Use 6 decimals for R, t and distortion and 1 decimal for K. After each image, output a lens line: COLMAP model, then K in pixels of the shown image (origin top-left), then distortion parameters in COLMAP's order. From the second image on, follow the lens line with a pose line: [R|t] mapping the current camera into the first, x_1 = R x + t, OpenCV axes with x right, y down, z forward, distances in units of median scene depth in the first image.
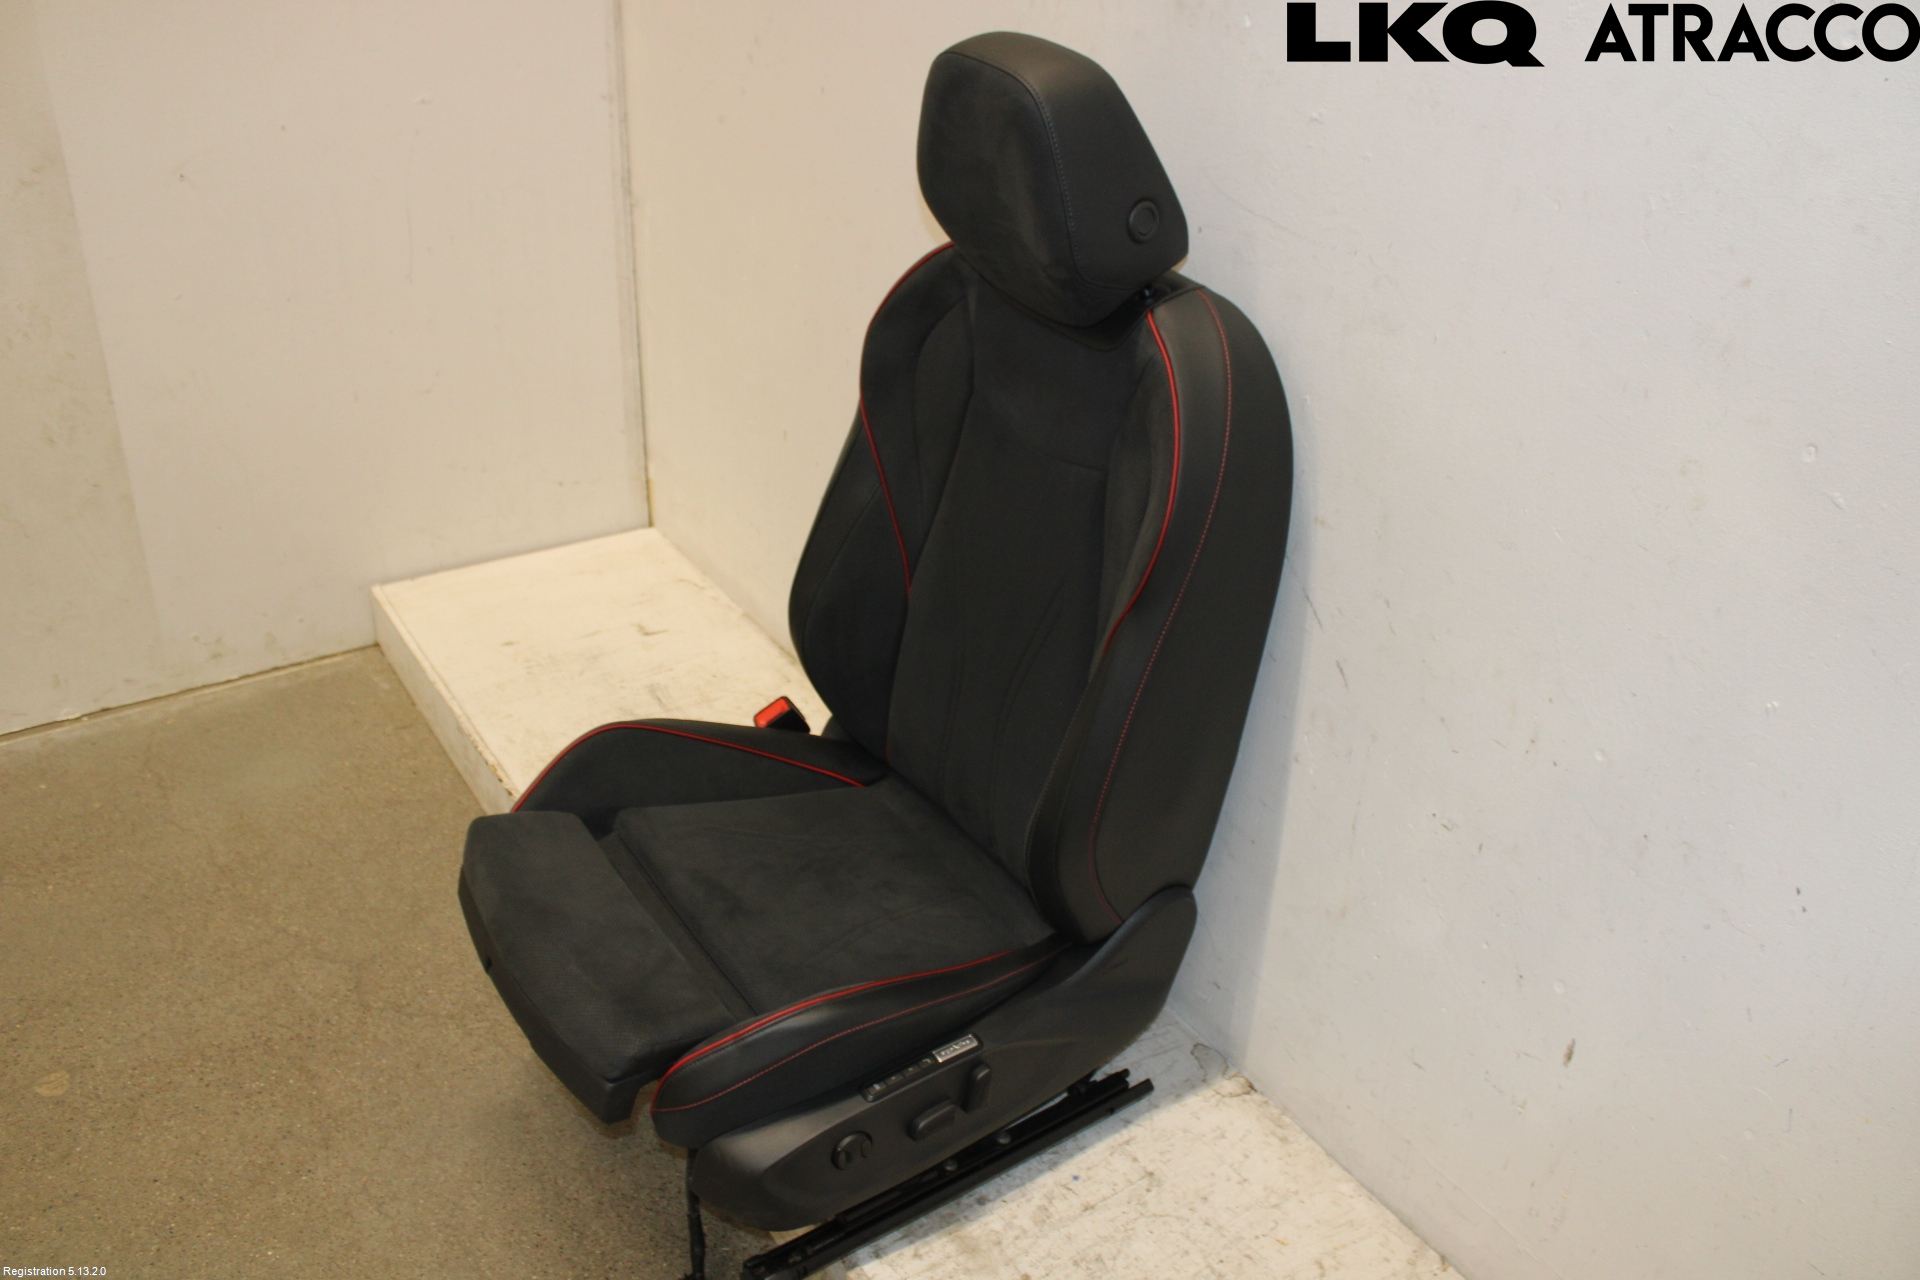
lens RADIAL K [[1590.0, 0, 962.9], [0, 1590.0, 651.9], [0, 0, 1]] dist [-0.156327, 0.114560]
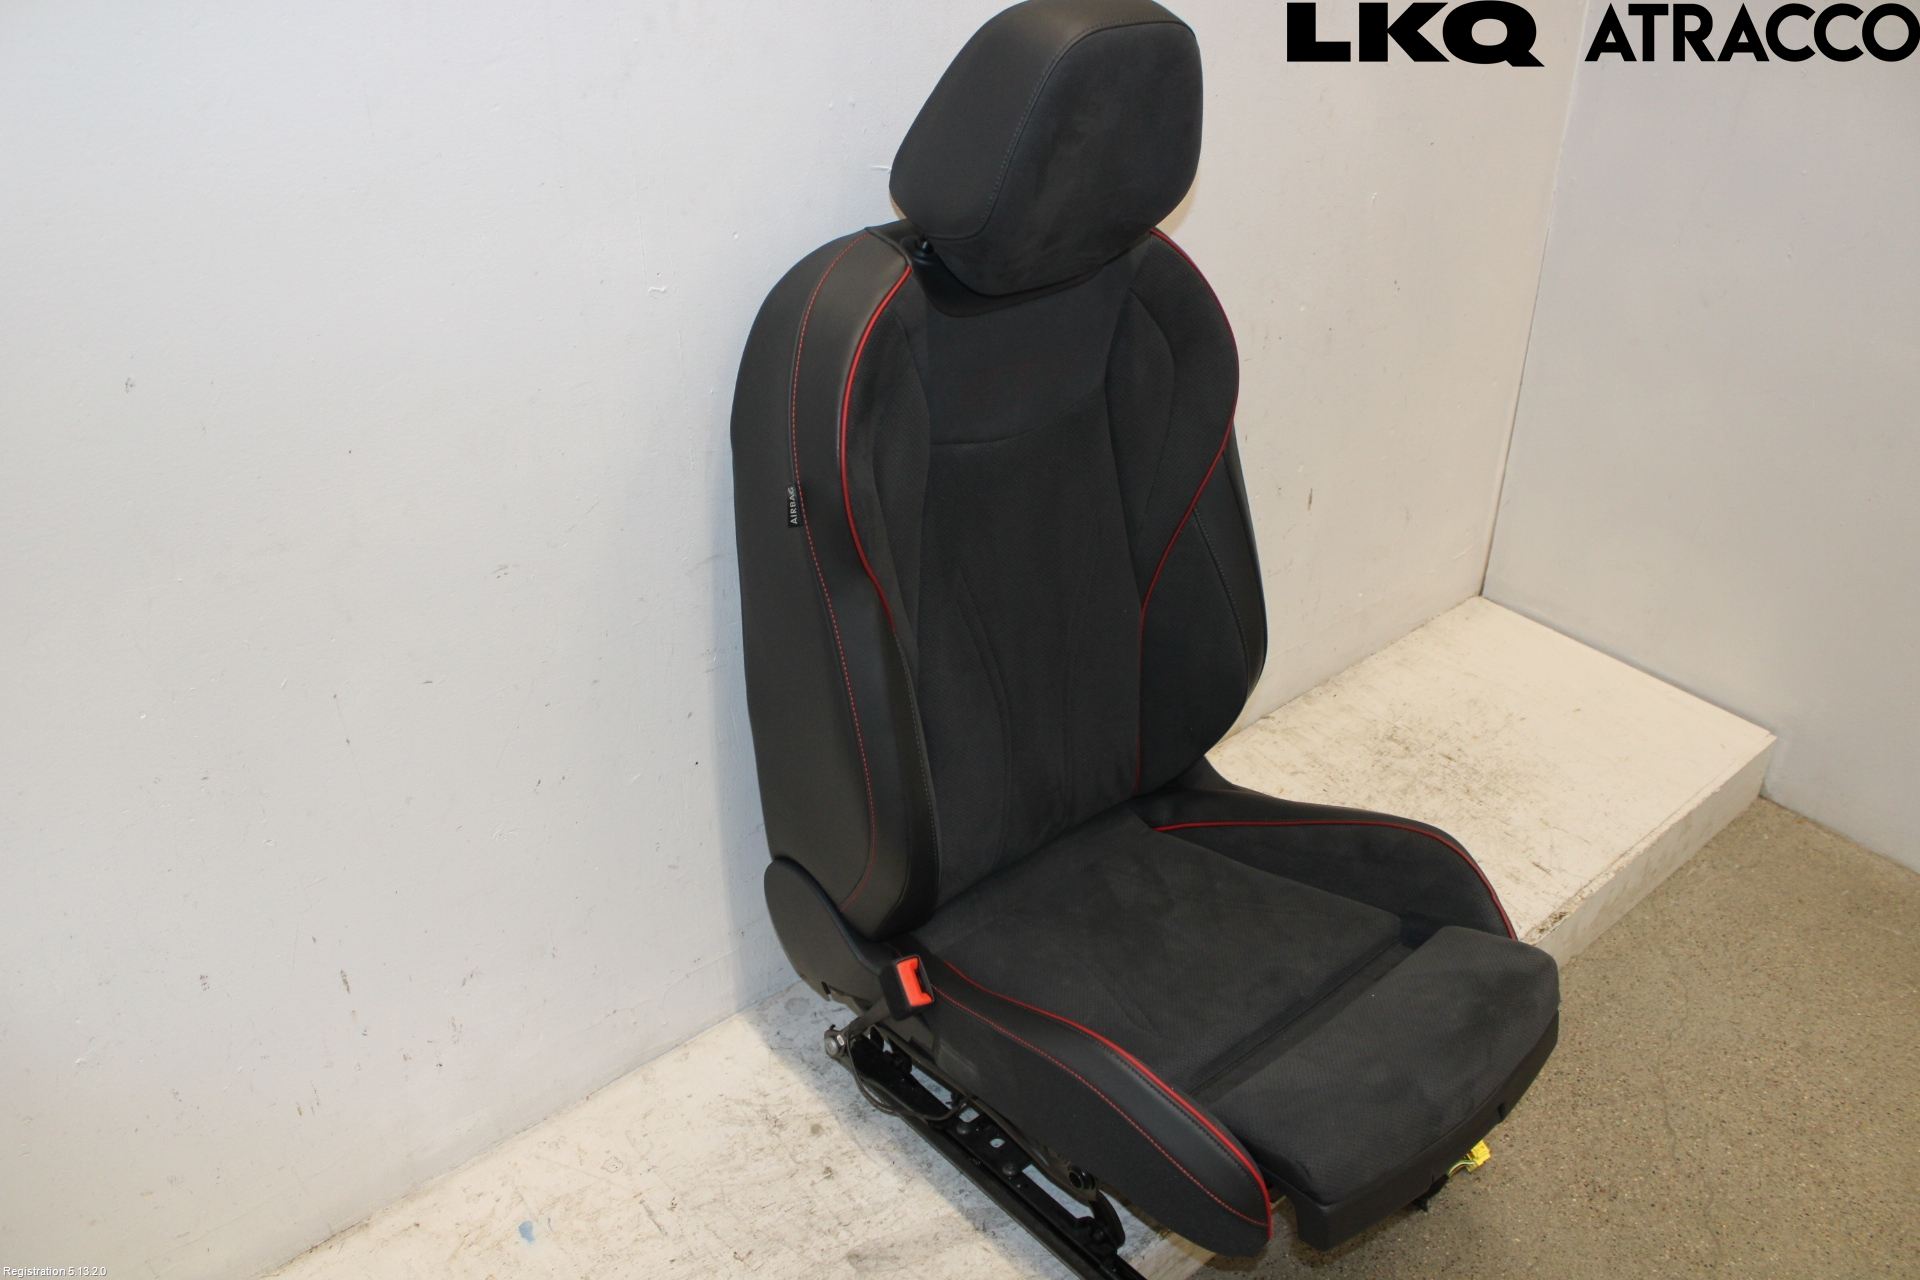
lens RADIAL K [[1590.0, 0, 962.9], [0, 1590.0, 651.9], [0, 0, 1]] dist [-0.156327, 0.114560]
pose [[-0.095558, -0.596823, 0.796662, -0.757066], [0.513001, 0.656331, 0.553227, -0.568277], [-0.853052, 0.461554, 0.243454, 0.849475]]
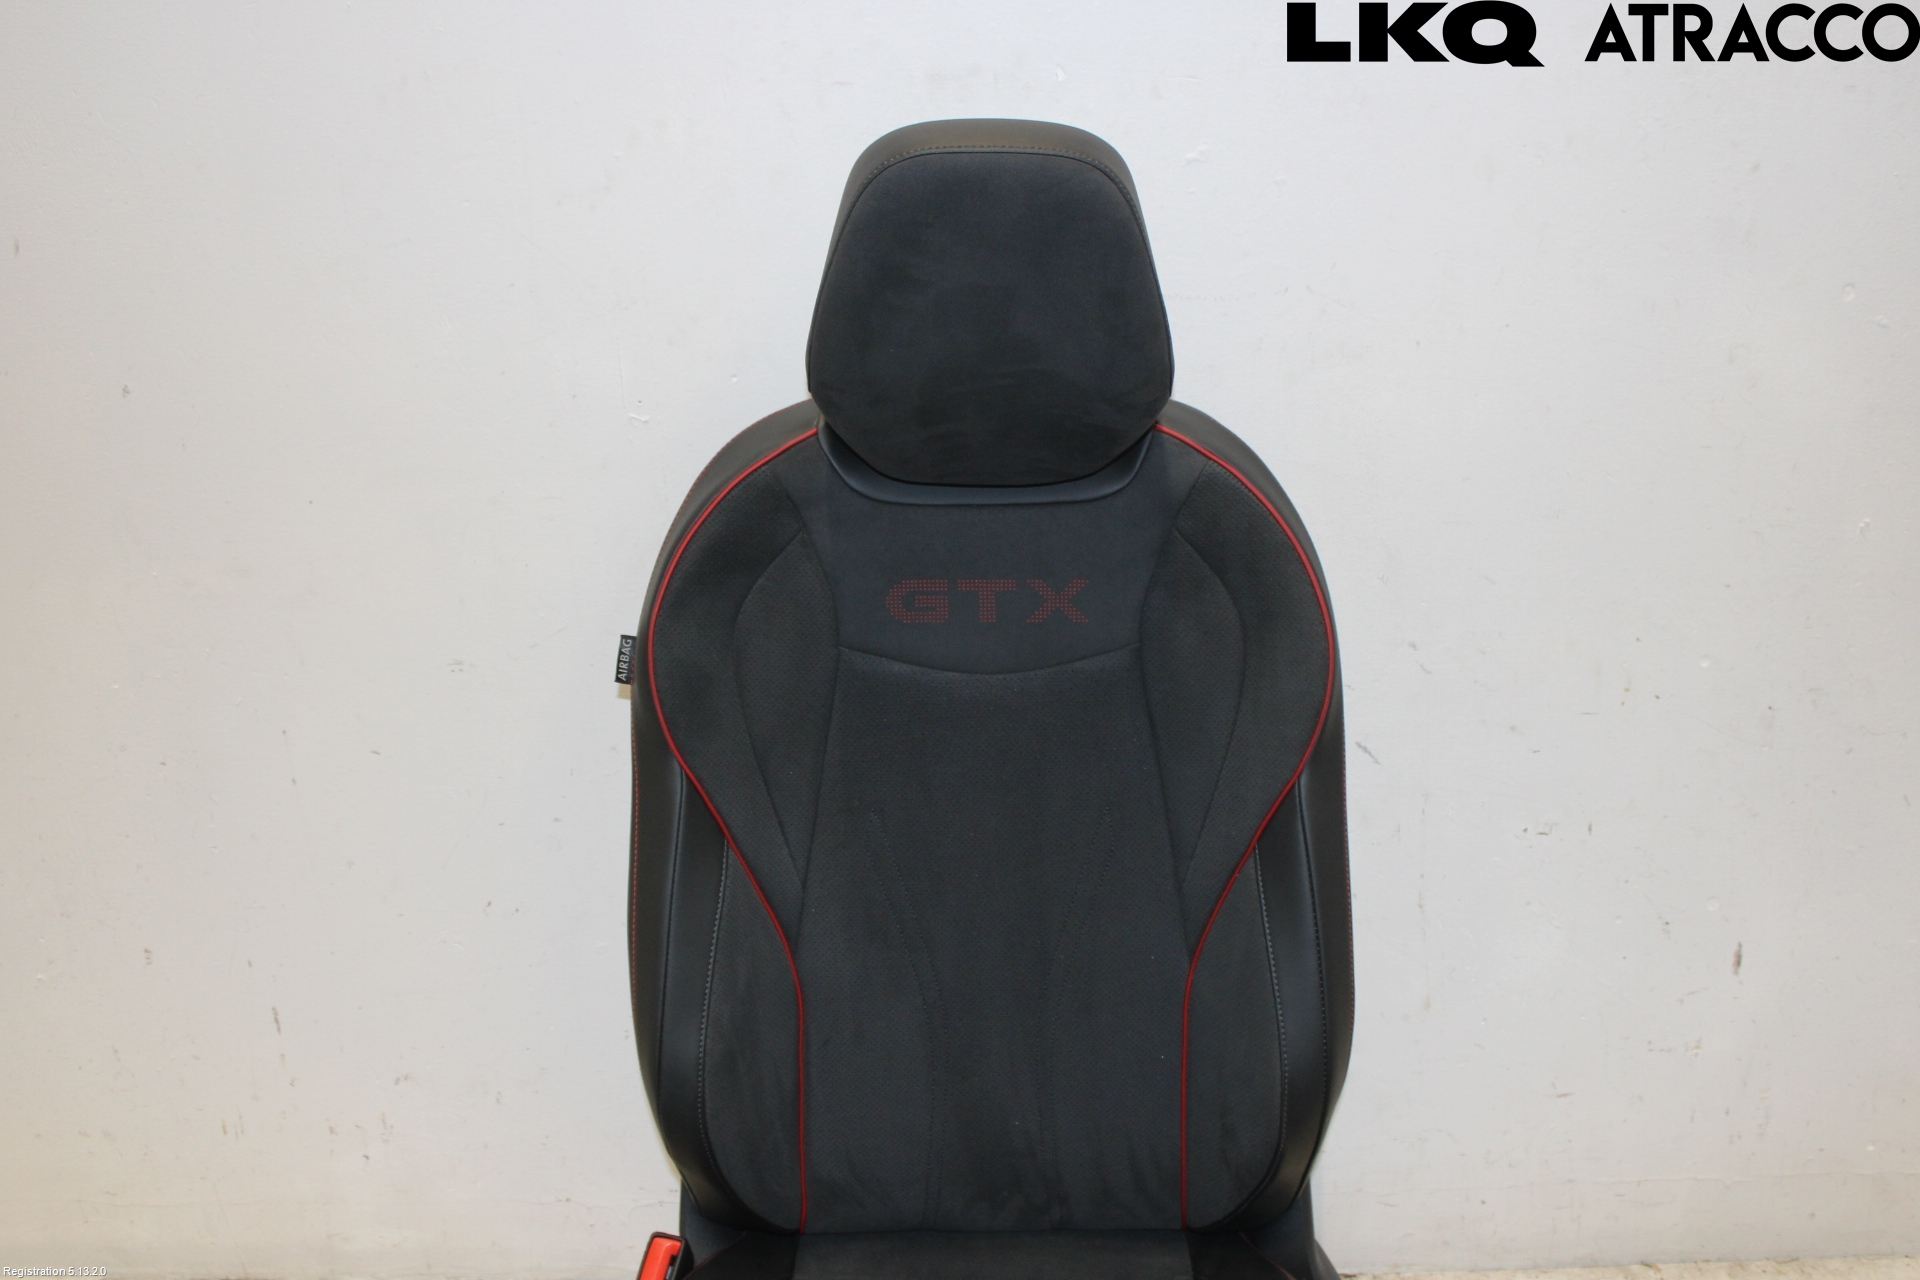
lens RADIAL K [[1775.6, 0, 960.0], [0, 1775.6, 640.0], [0, 0, 1]] dist [-0.144992, 0.137348]
pose [[0.584903, -0.356878, 0.728372, -0.554160], [0.480504, 0.875922, 0.043314, -0.182117], [-0.653456, 0.324651, 0.683811, 0.429699]]
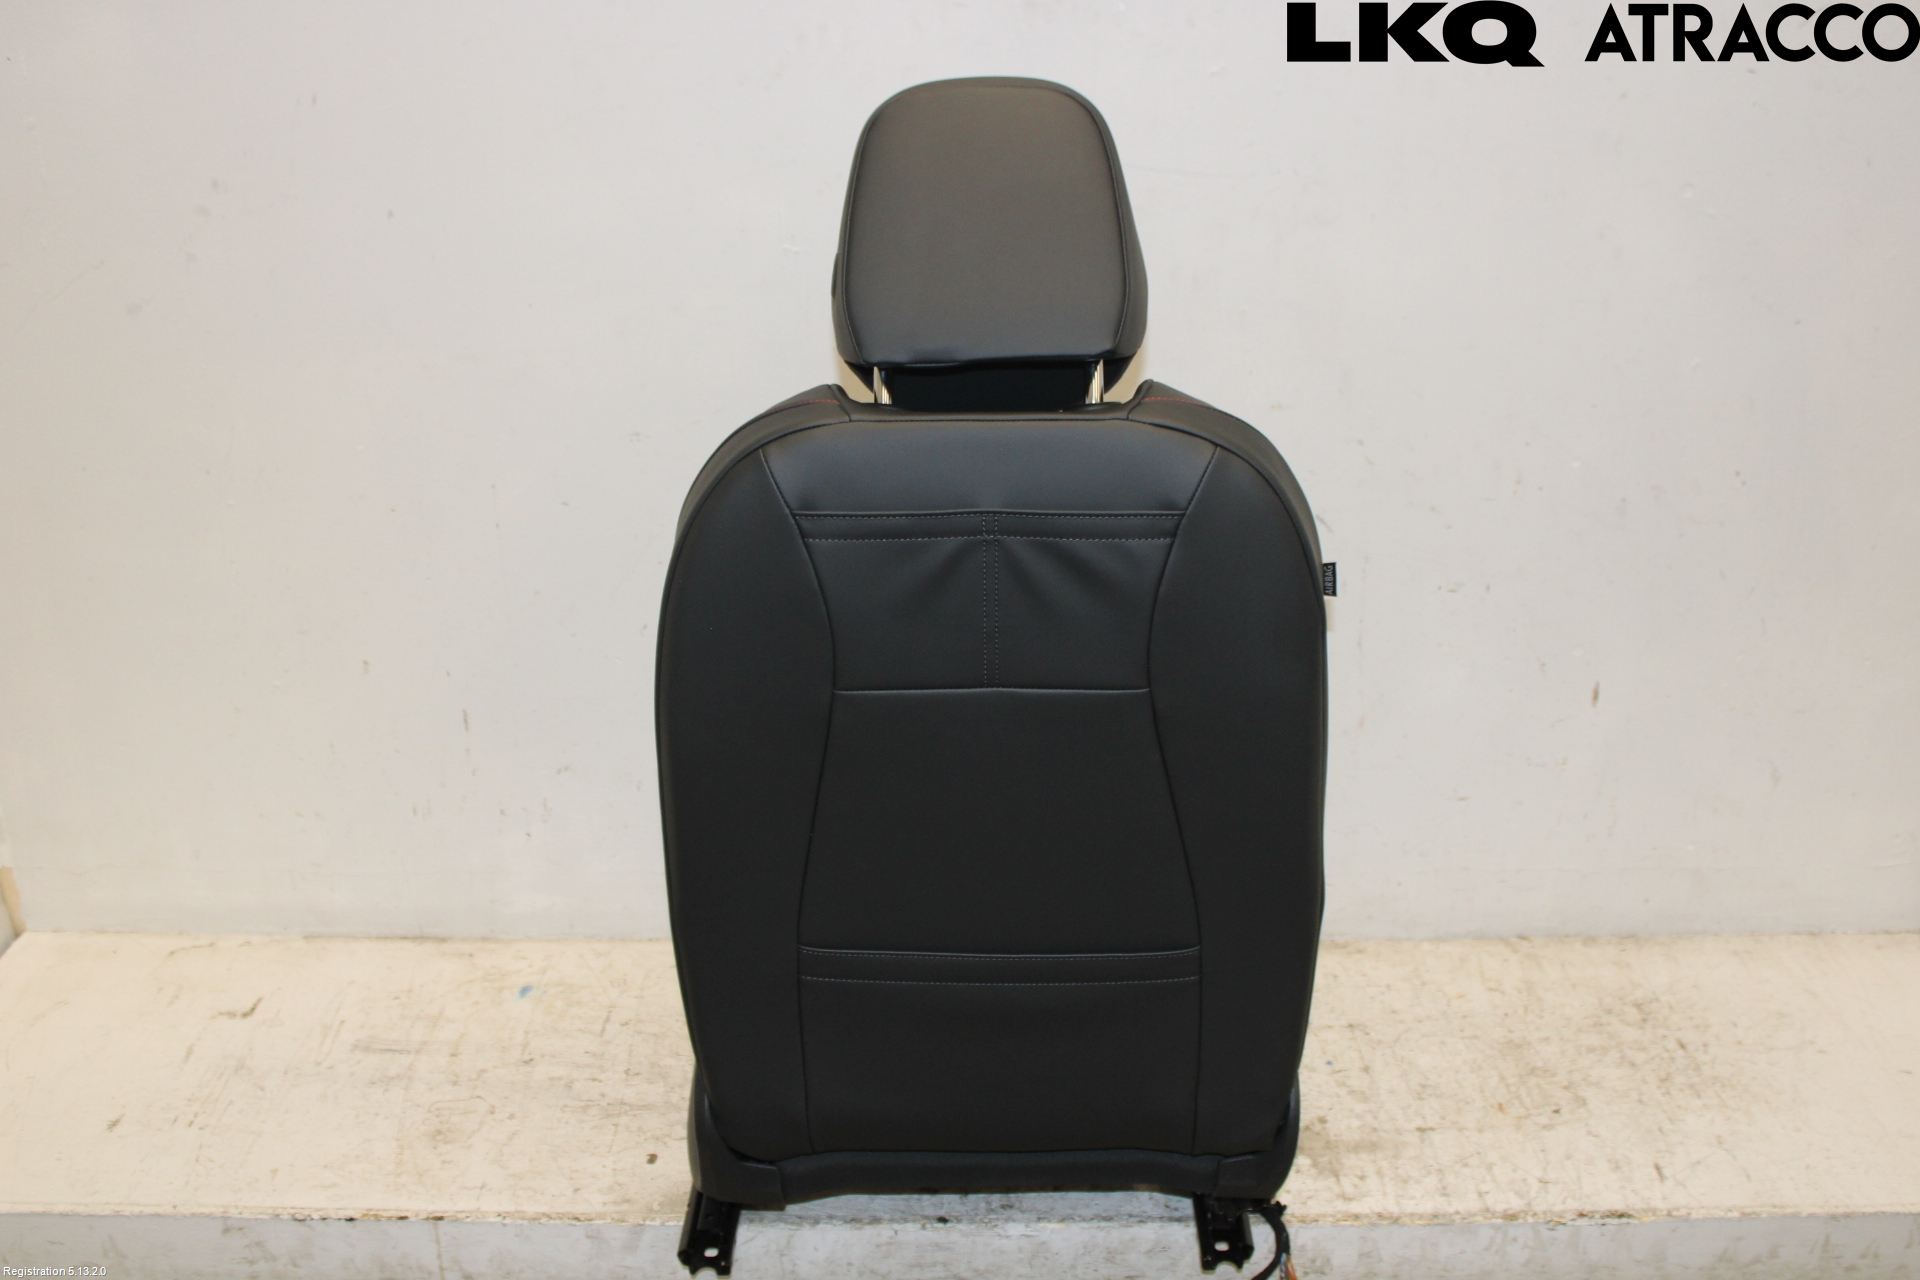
lens RADIAL K [[1852.9, 0, 960.0], [0, 1852.9, 640.0], [0, 0, 1]] dist [-0.151822, 0.176160]
pose [[0.560452, -0.383495, 0.734047, -0.897969], [0.452760, 0.884032, 0.116167, -0.180250], [-0.693471, 0.267241, 0.669089, 0.277031]]
